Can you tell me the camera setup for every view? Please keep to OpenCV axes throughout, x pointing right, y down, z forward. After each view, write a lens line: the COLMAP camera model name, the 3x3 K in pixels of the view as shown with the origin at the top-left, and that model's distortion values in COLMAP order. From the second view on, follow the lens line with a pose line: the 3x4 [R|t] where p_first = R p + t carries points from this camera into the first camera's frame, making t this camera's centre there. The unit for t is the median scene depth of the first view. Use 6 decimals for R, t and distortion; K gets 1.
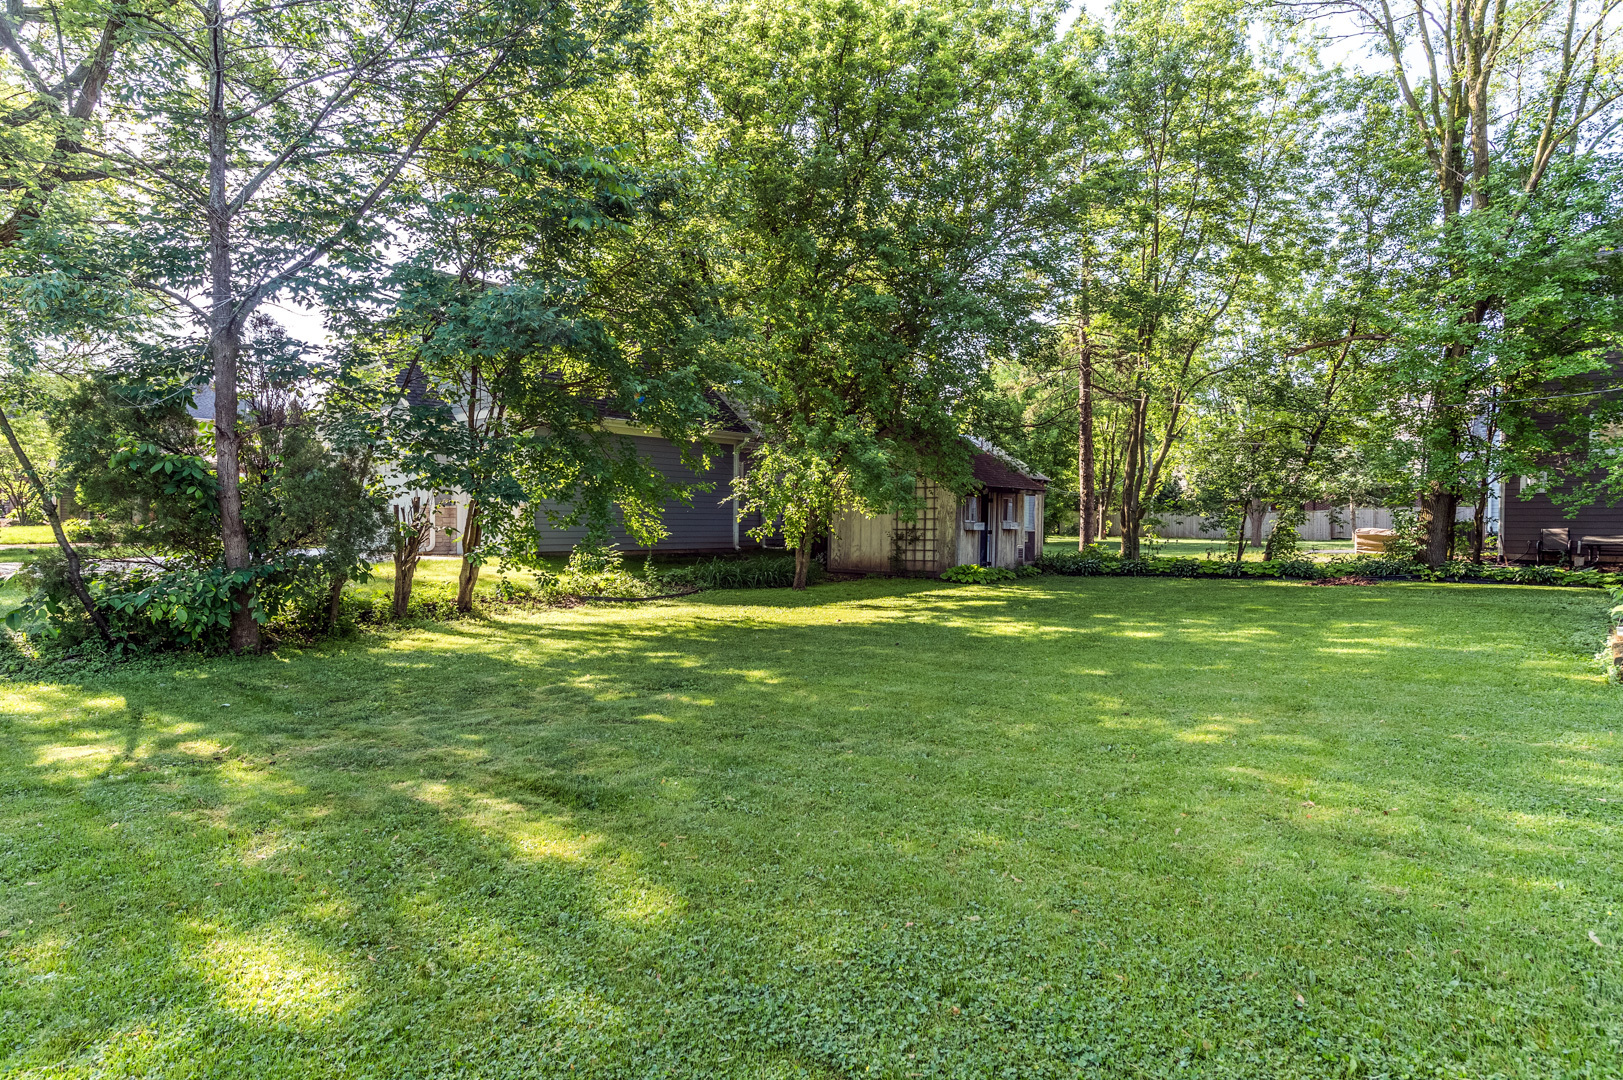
lens RADIAL K [[997.4, 0, 811.5], [0, 997.4, 540.0], [0, 0, 1]] dist [0.000793, 0.000242]
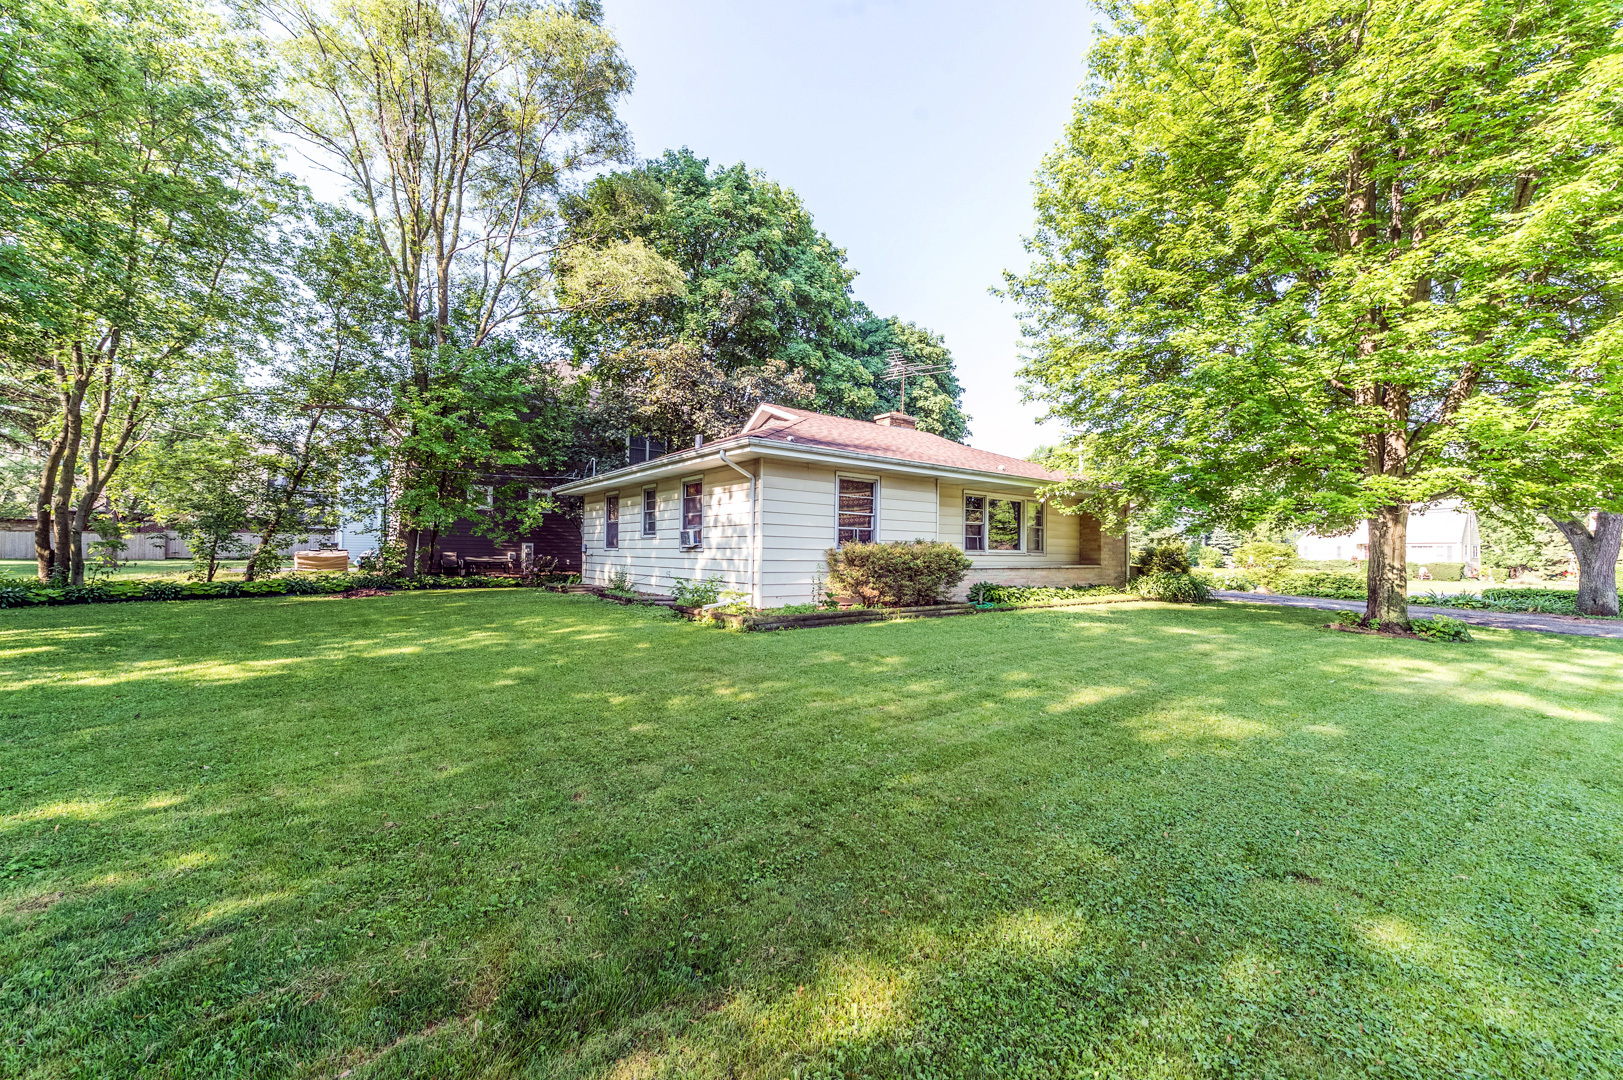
lens RADIAL K [[645.6, 0, 806.1], [0, 645.6, 546.7], [0, 0, 1]] dist [0.001757, 0.000162]
pose [[0.104891, 0.019801, 0.994287, -0.246215], [-0.001605, 0.999804, -0.019742, -0.002519], [-0.994482, 0.000475, 0.104902, 0.337322]]
